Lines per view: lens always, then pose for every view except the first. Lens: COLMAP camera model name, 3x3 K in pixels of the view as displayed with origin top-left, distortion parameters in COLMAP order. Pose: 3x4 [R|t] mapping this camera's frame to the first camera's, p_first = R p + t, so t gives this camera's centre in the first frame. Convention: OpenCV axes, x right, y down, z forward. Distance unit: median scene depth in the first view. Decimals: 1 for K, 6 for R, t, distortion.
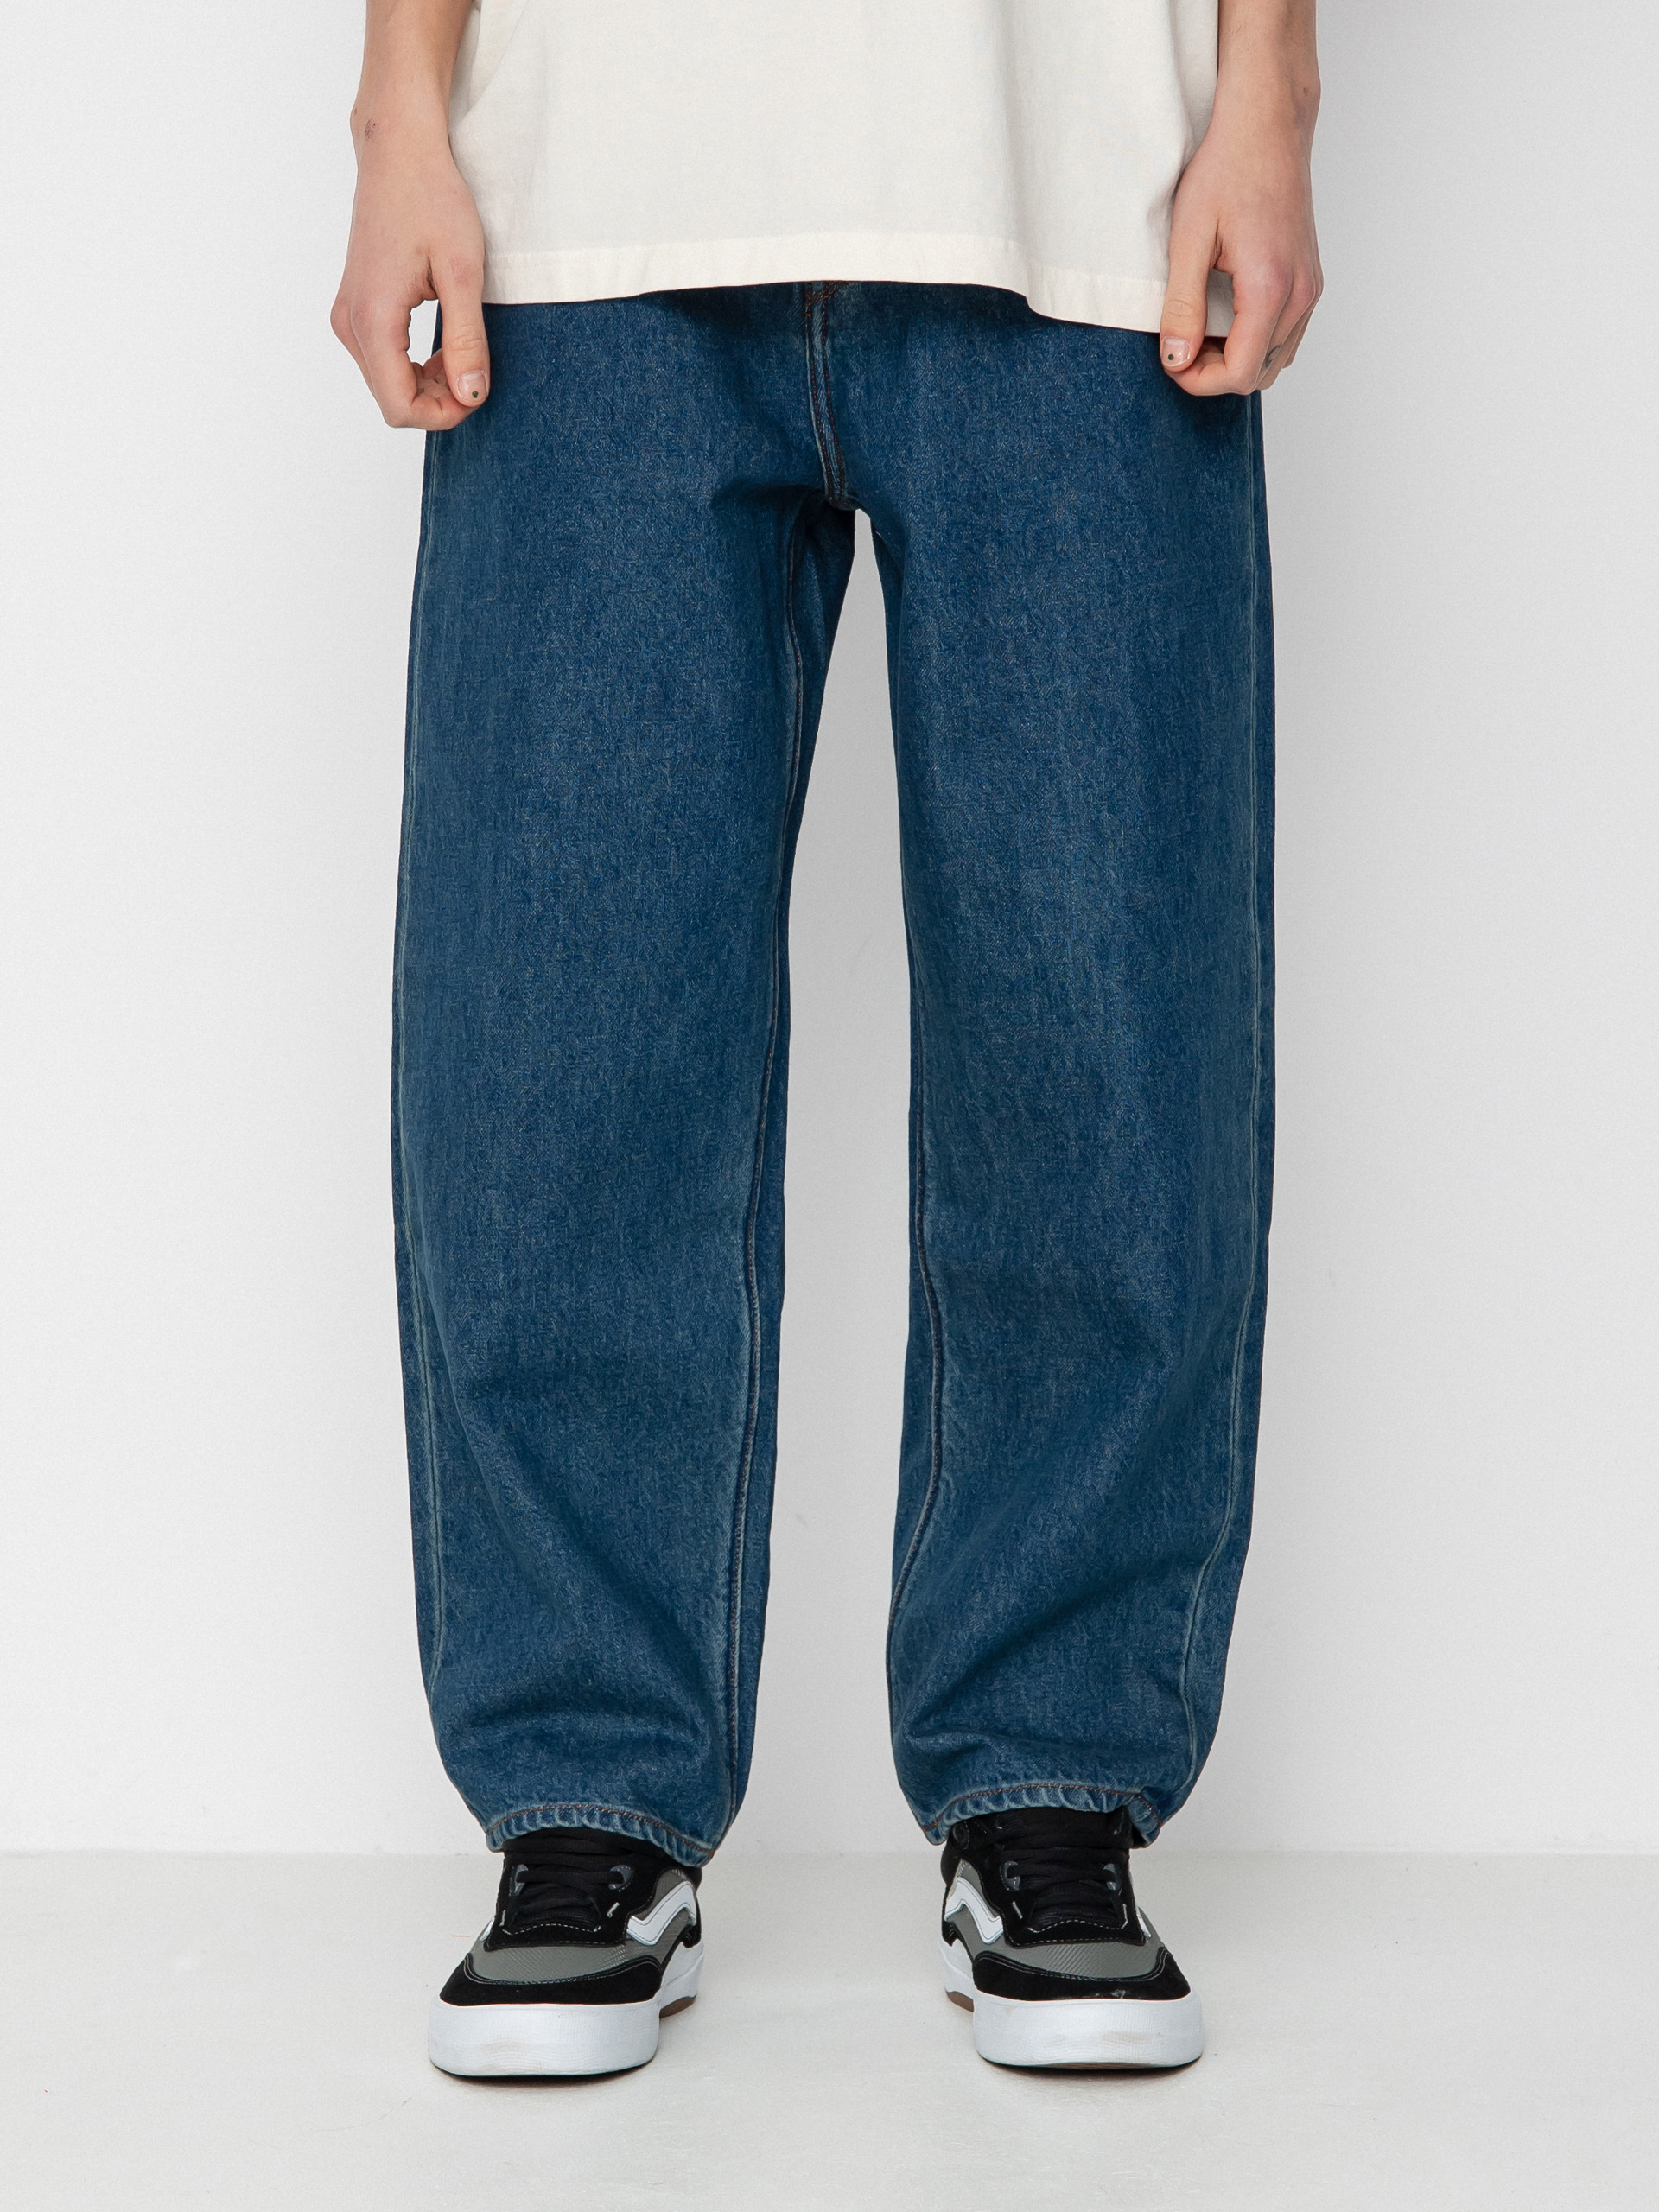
lens RADIAL K [[3694.6, 0, 829.5], [0, 3694.6, 1106.0], [0, 0, 1]] dist [0.009447, 0.061272]
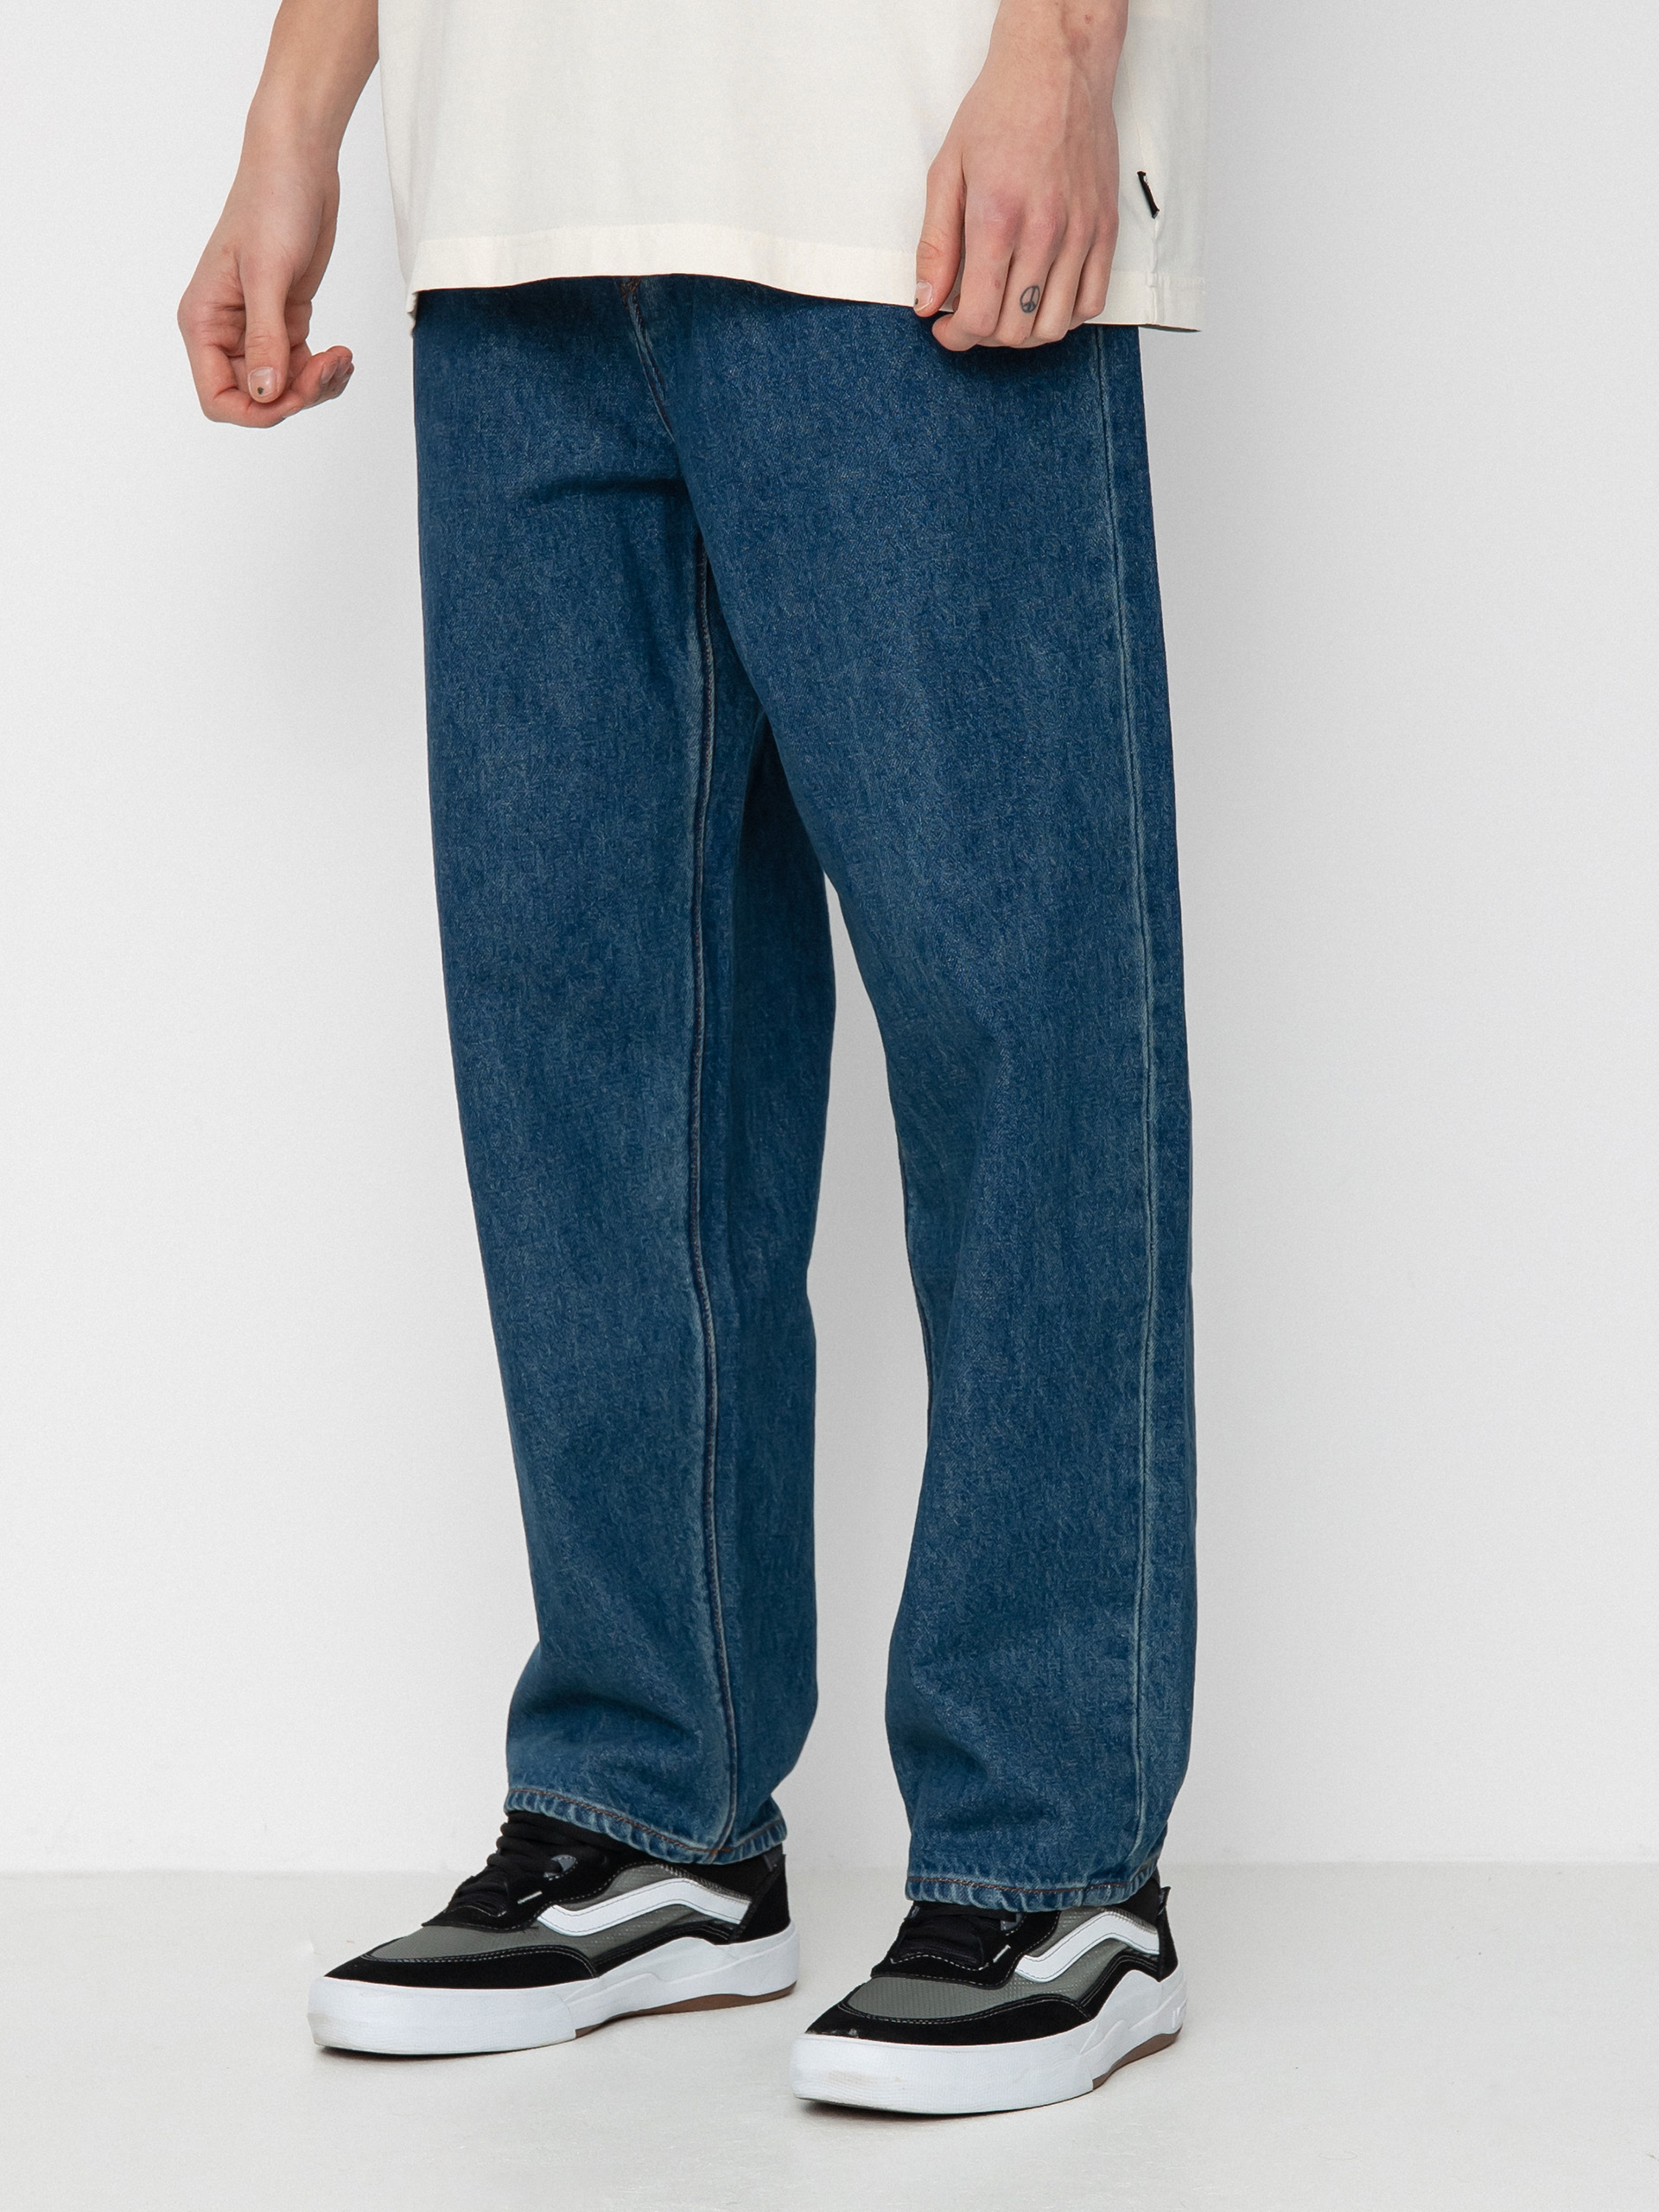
lens RADIAL K [[3694.6, 0, 829.5], [0, 3694.6, 1106.0], [0, 0, 1]] dist [0.009447, 0.061272]
pose [[0.883435, 0.006169, -0.468514, 0.496384], [-0.009114, 0.999950, -0.004018, 0.003792], [0.468466, 0.007820, 0.883447, 0.141780]]
